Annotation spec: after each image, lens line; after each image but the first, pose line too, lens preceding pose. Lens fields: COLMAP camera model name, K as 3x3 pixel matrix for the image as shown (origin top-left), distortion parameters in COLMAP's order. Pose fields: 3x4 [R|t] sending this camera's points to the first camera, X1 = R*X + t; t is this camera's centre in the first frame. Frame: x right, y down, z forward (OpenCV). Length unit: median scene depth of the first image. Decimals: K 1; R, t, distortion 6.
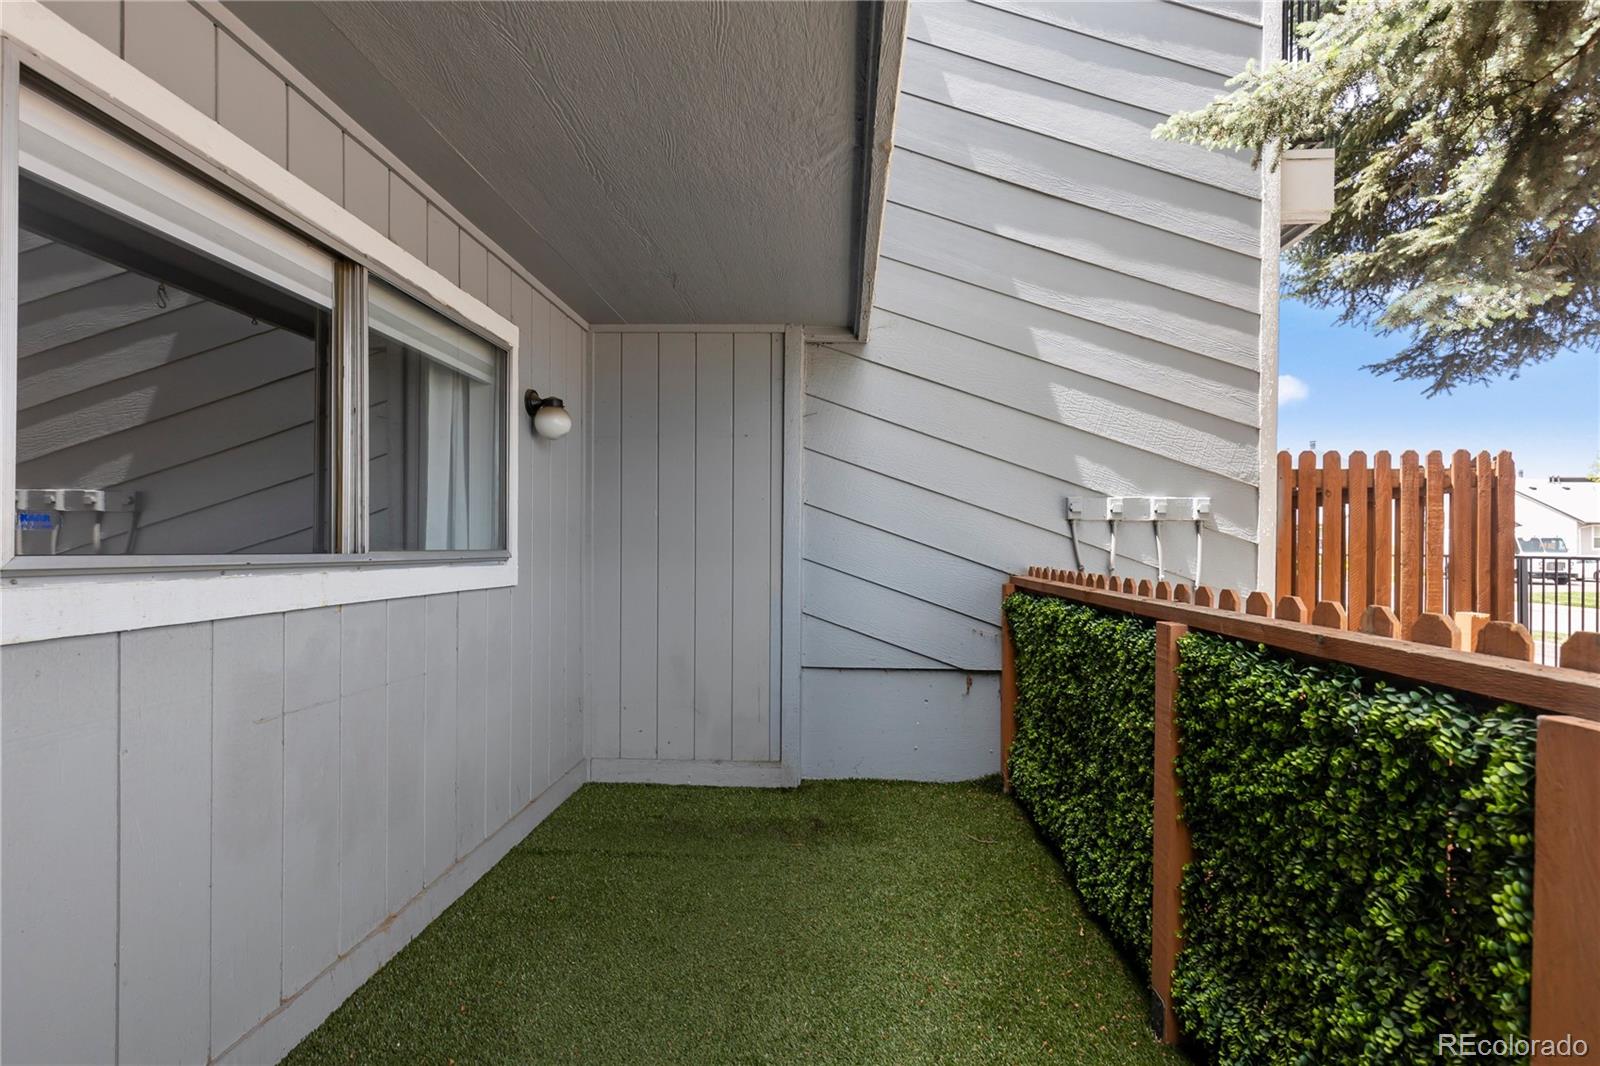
lens RADIAL K [[717.8, 0, 799.0], [0, 717.8, 543.7], [0, 0, 1]] dist [0.000817, -0.000145]
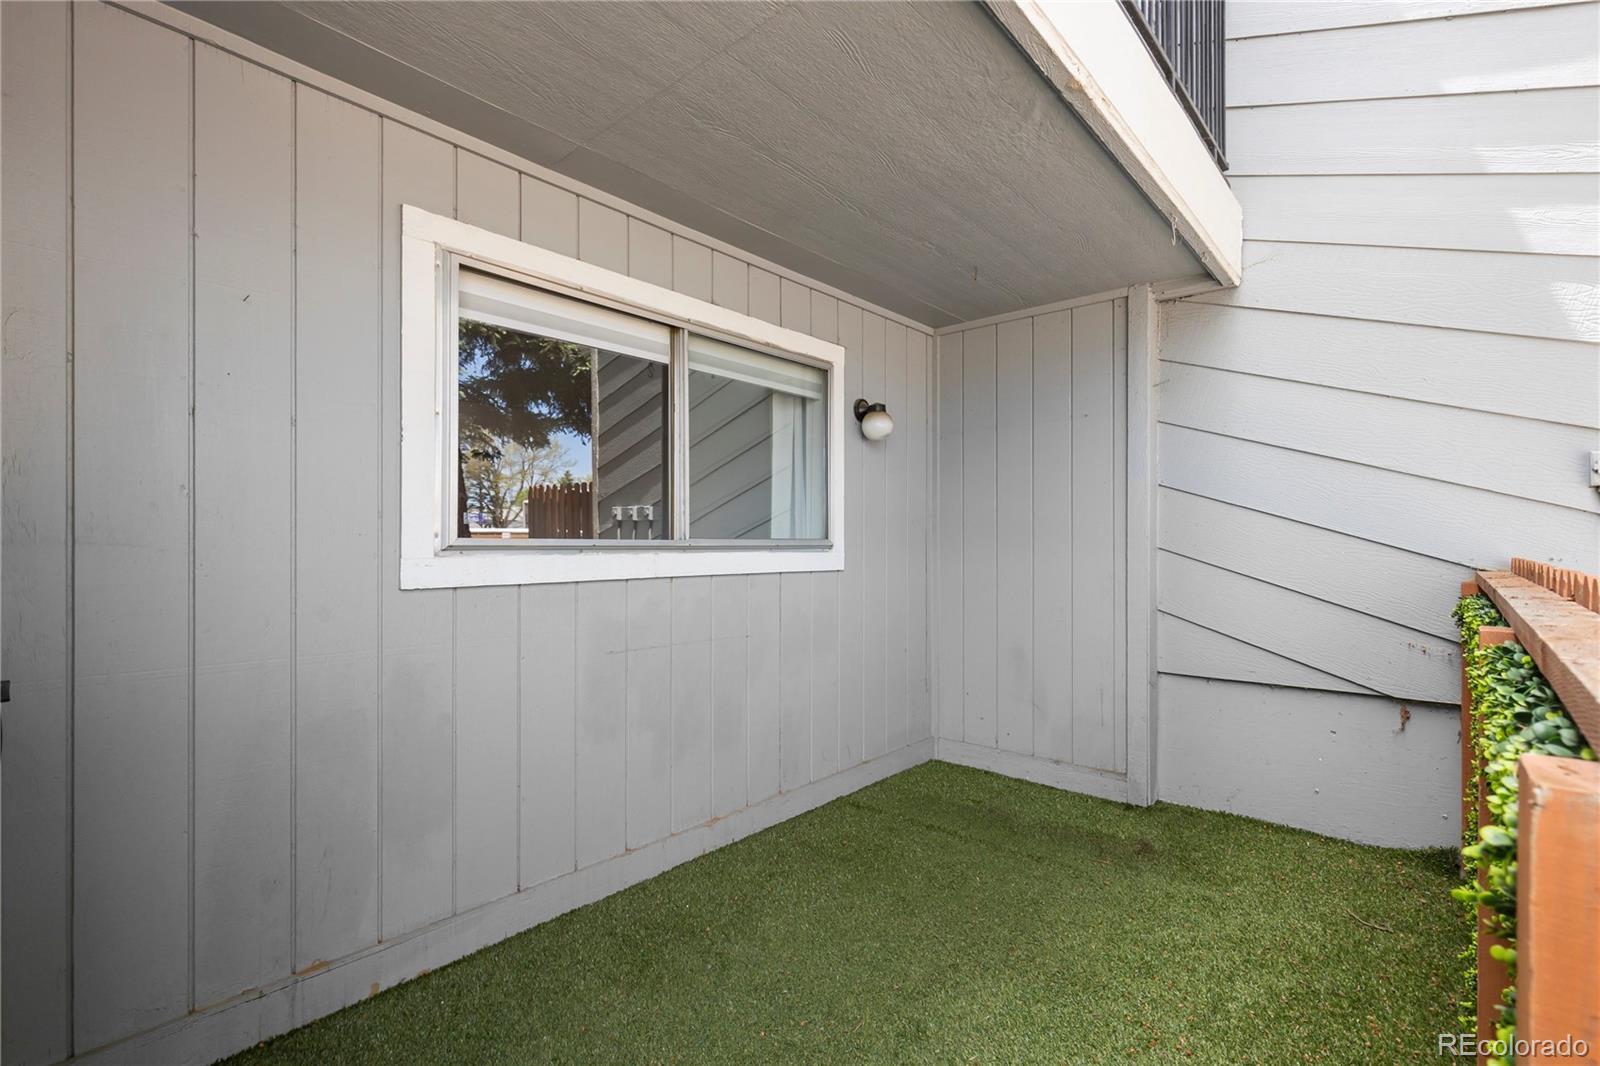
lens RADIAL K [[715.5, 0, 792.4], [0, 715.5, 540.1], [0, 0, 1]] dist [-0.011664, -0.000391]
pose [[0.775629, -0.013123, -0.631053, 0.215028], [0.009265, 0.999913, -0.009406, 0.015459], [0.631121, 0.001448, 0.775683, 0.045745]]
